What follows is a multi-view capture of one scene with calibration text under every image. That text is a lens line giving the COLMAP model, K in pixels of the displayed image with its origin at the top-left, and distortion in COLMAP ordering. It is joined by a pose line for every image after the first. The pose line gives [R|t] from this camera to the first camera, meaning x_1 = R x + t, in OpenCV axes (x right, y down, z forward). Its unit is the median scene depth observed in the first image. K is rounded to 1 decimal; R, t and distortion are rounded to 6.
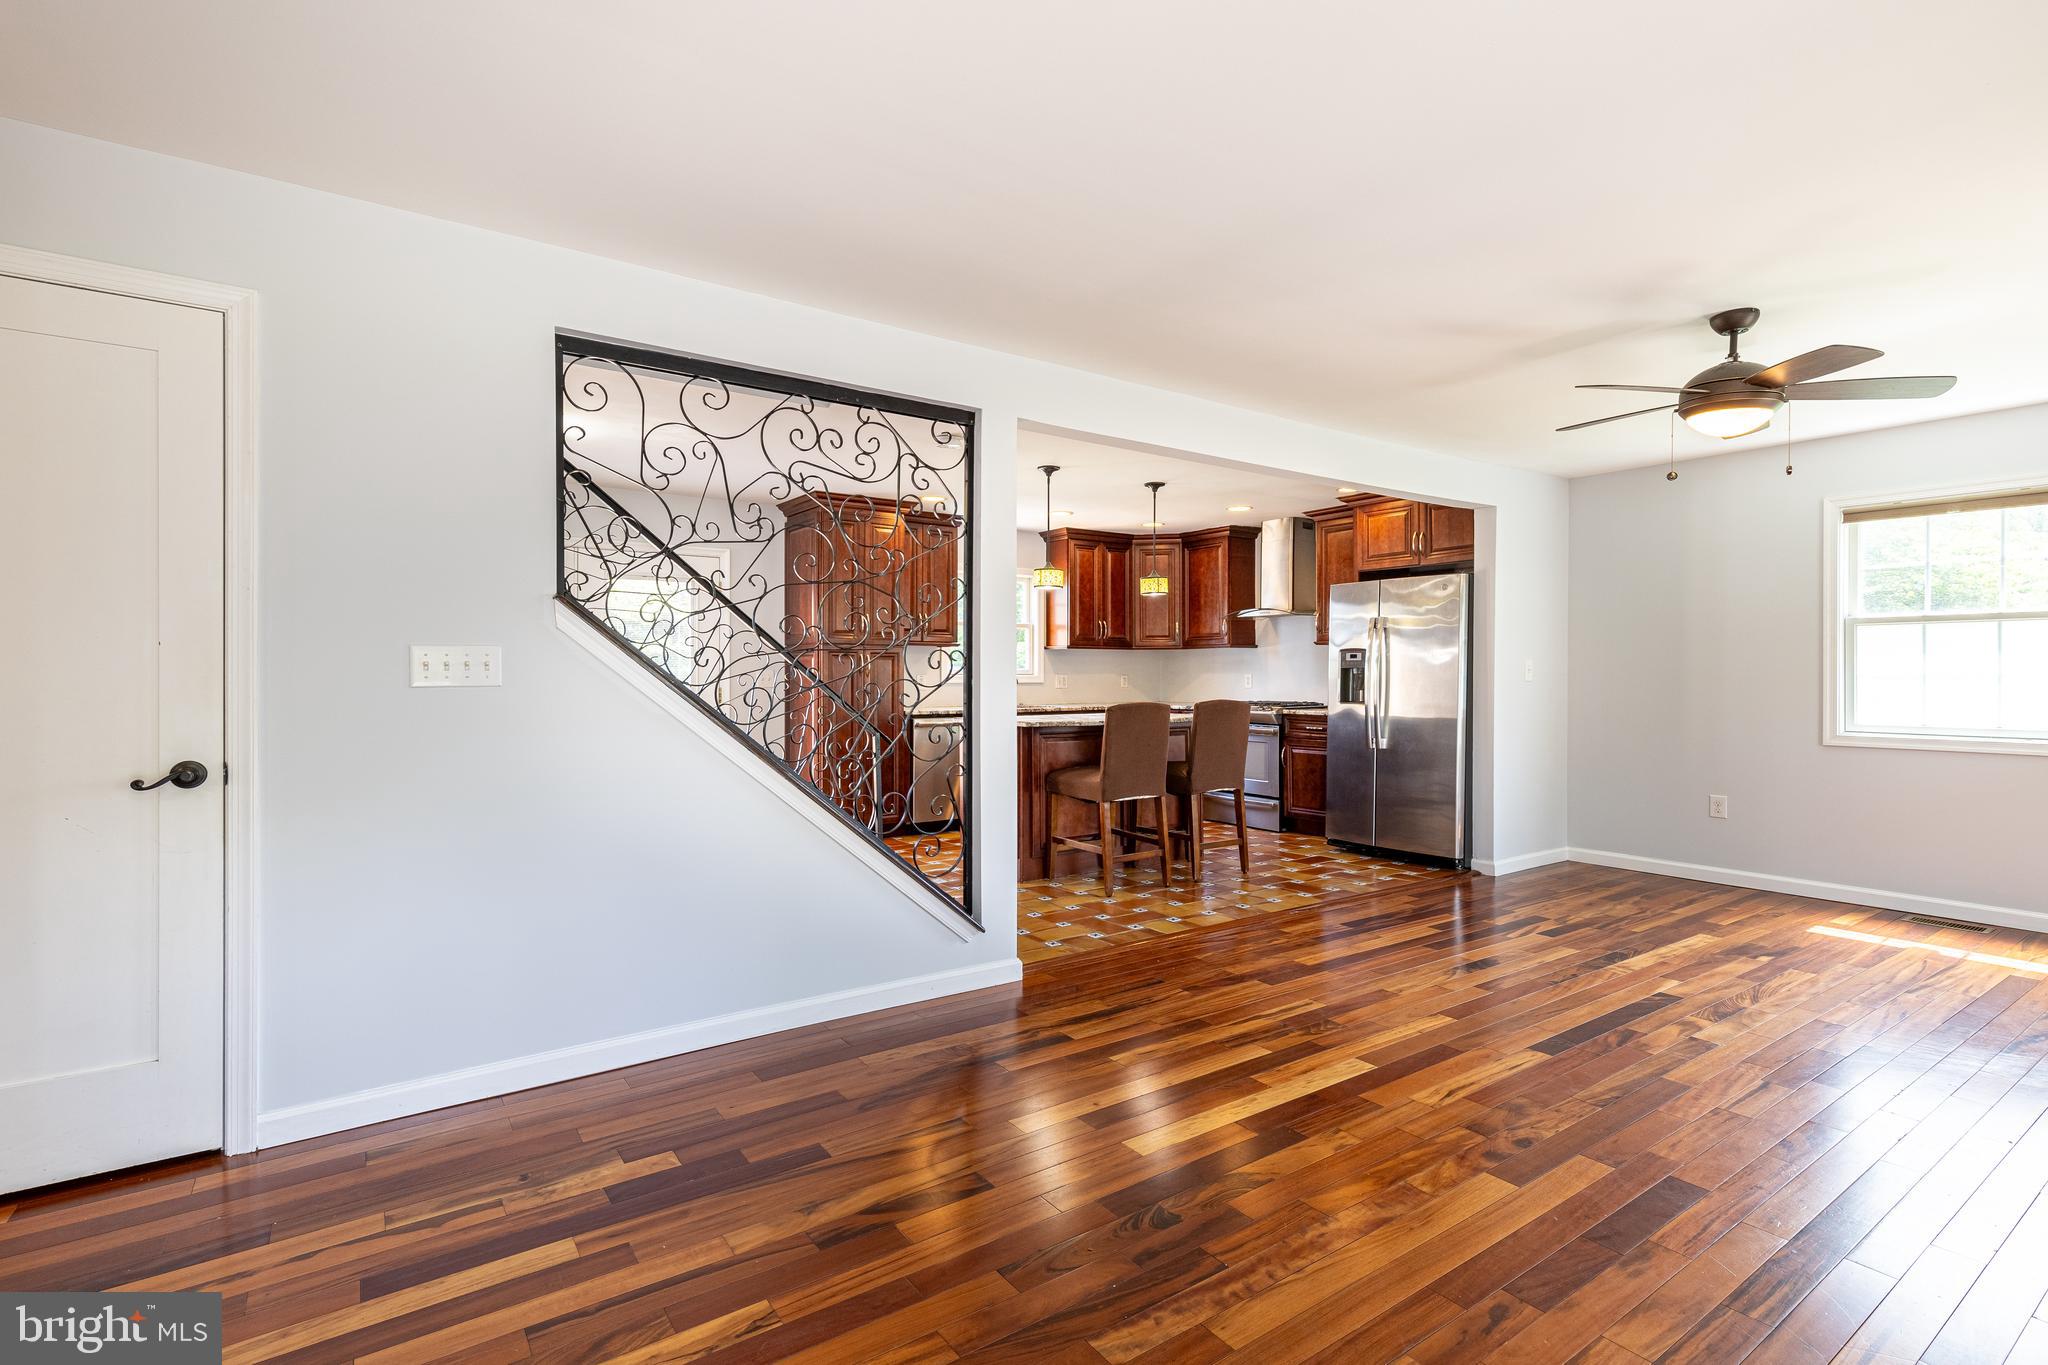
lens RADIAL K [[930.6, 0, 1030.3], [0, 930.6, 678.9], [0, 0, 1]] dist [0.001148, 0.000064]
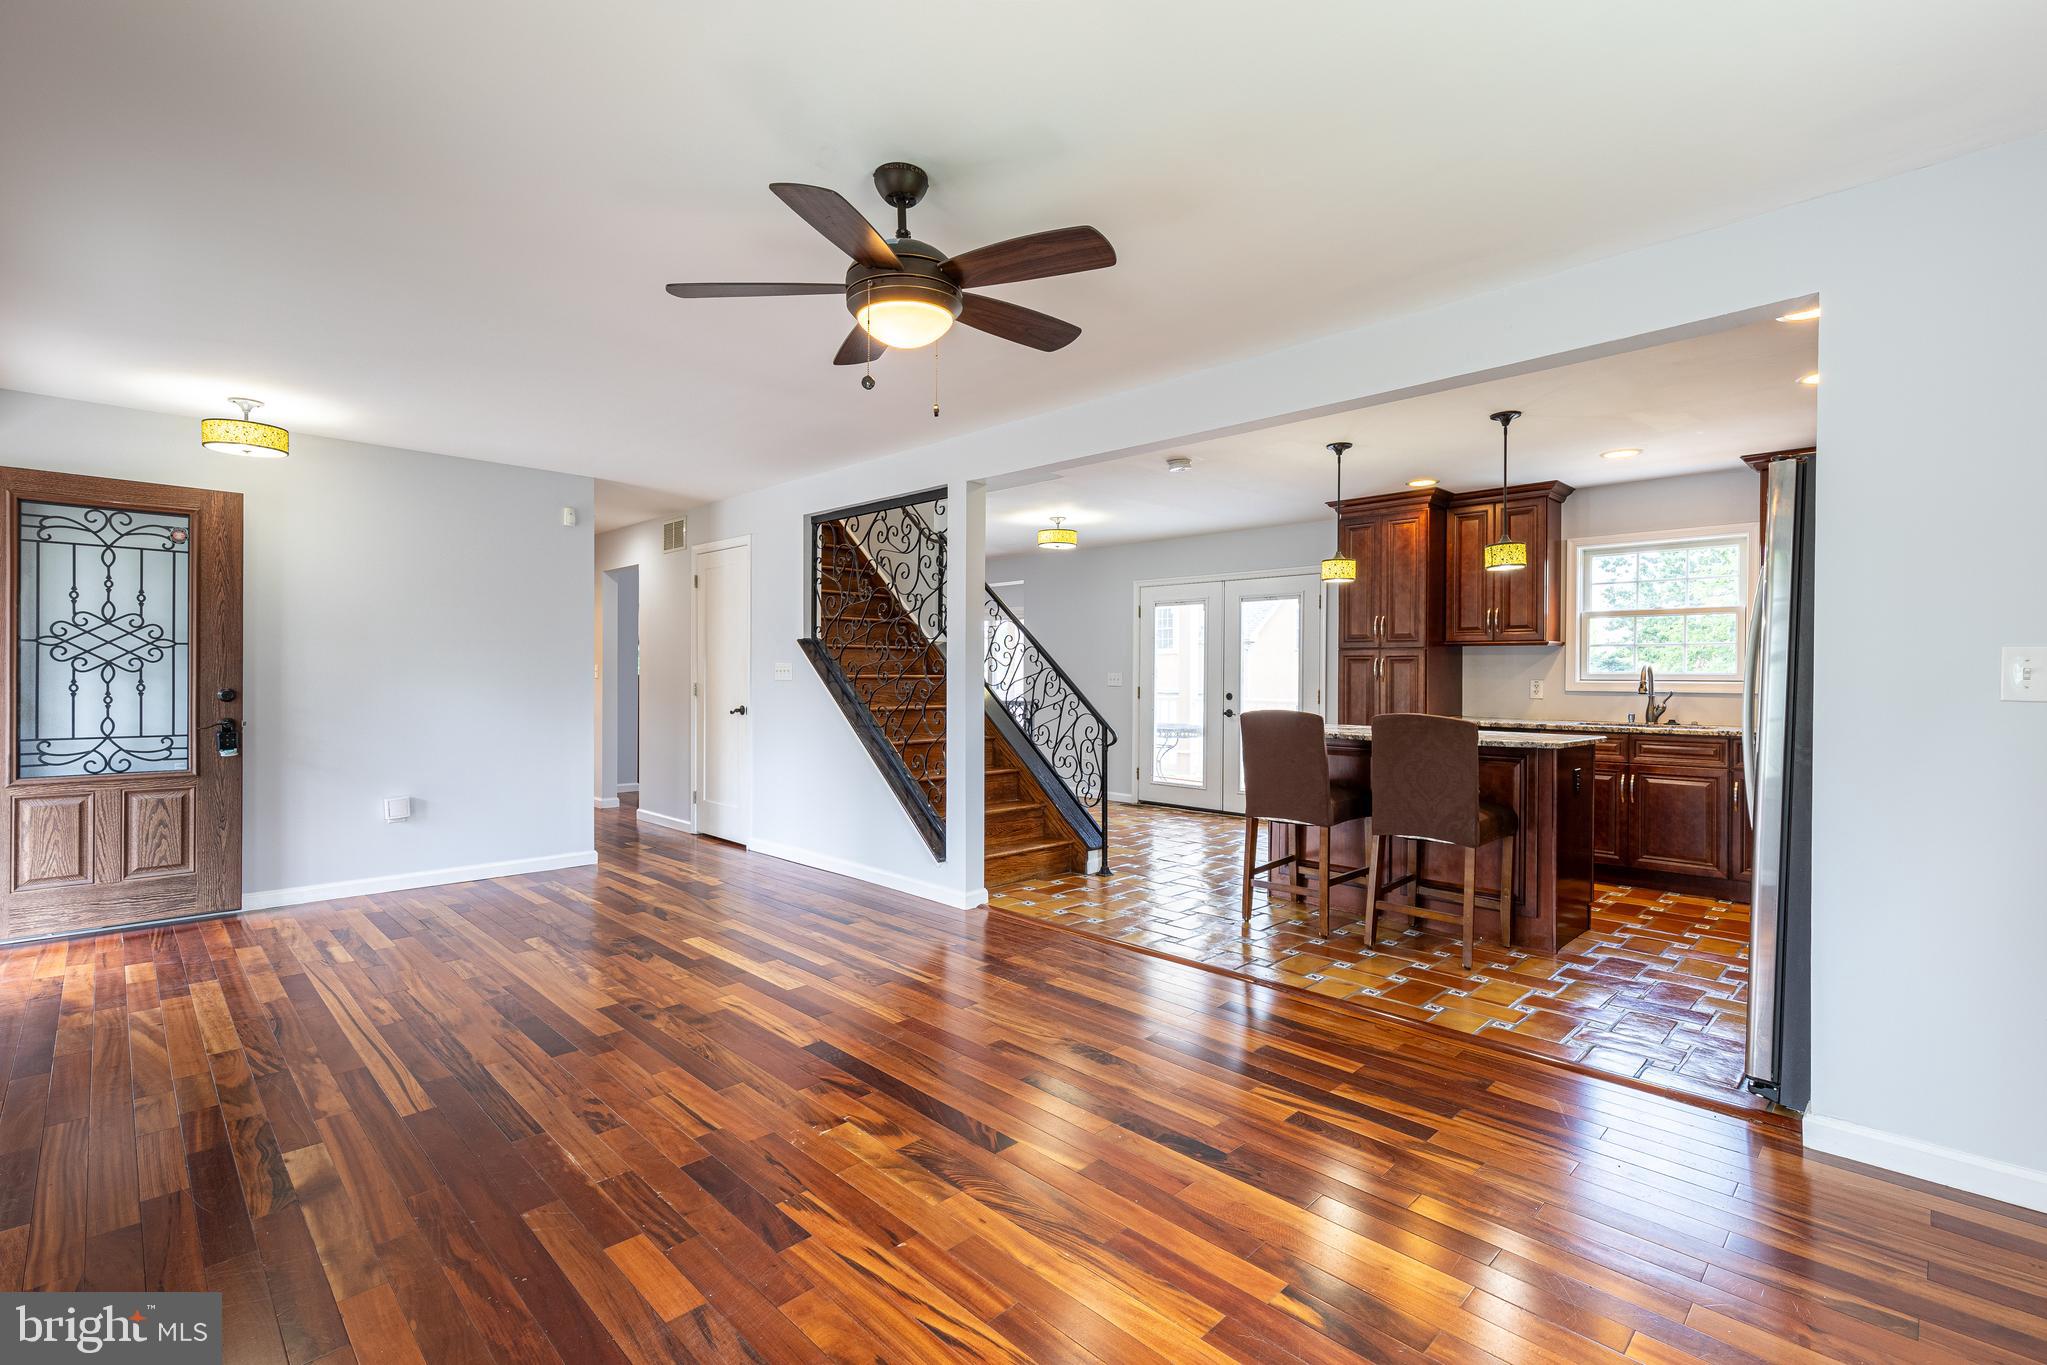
lens RADIAL K [[930.1, 0, 1029.8], [0, 930.1, 678.9], [0, 0, 1]] dist [0.001148, 0.000064]
pose [[0.188317, 0.003032, -0.982104, 1.462703], [-0.011453, 0.999934, 0.000891, -0.003268], [0.982042, 0.011080, 0.188339, 0.953692]]
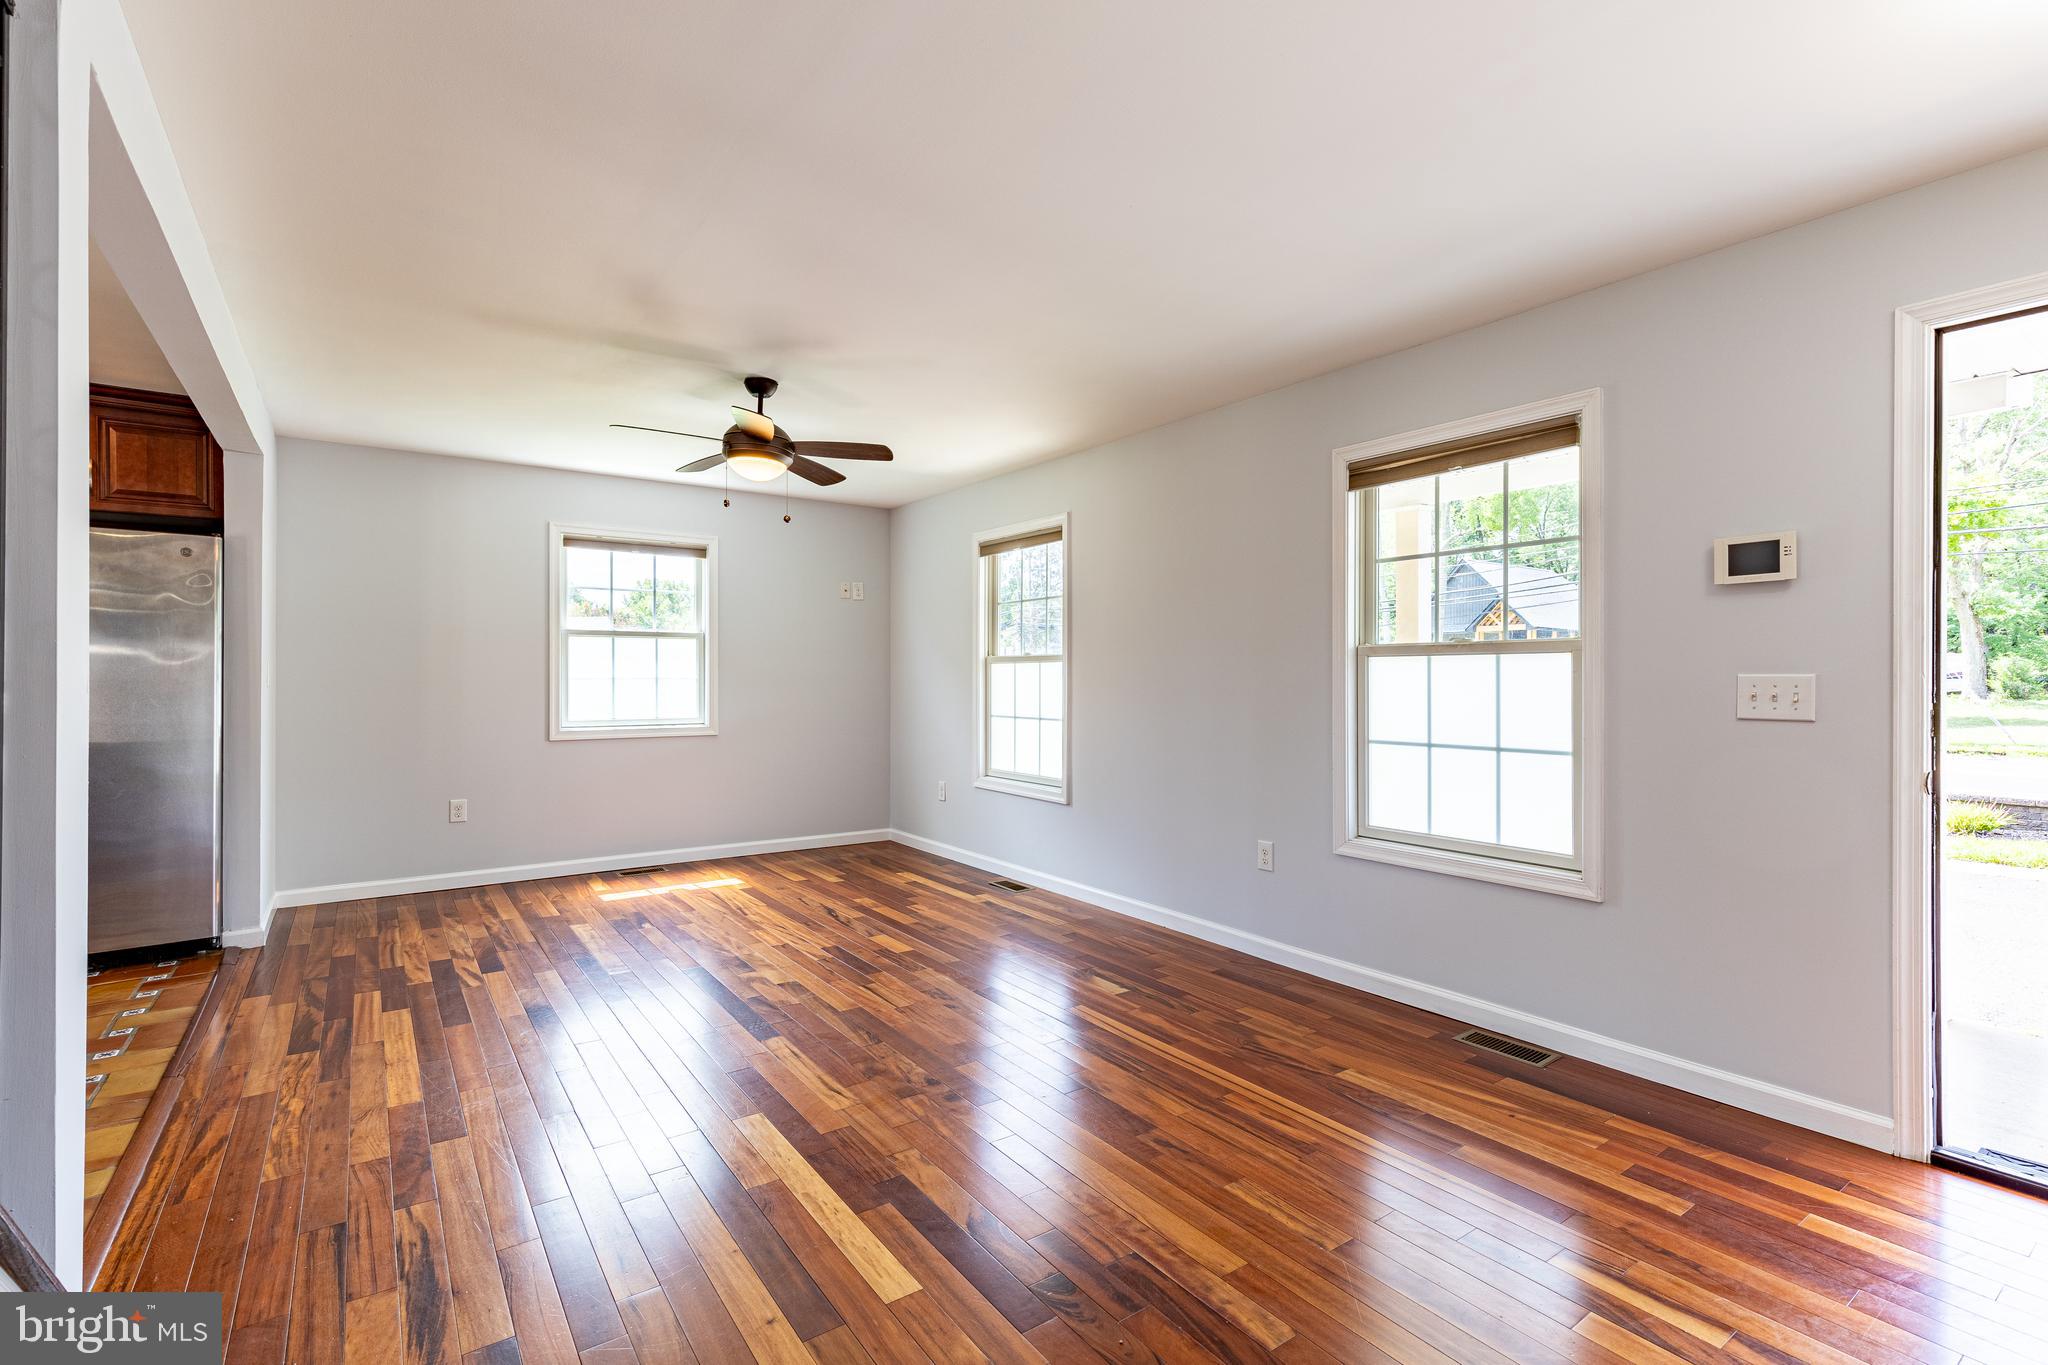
lens RADIAL K [[979.4, 0, 1019.4], [0, 979.4, 678.7], [0, 0, 1]] dist [0.002892, 0.000461]
pose [[-0.010211, -0.001886, 0.999946, -0.516074], [0.004761, 0.999987, 0.001935, -0.005650], [-0.999937, 0.004780, -0.010202, 0.669257]]
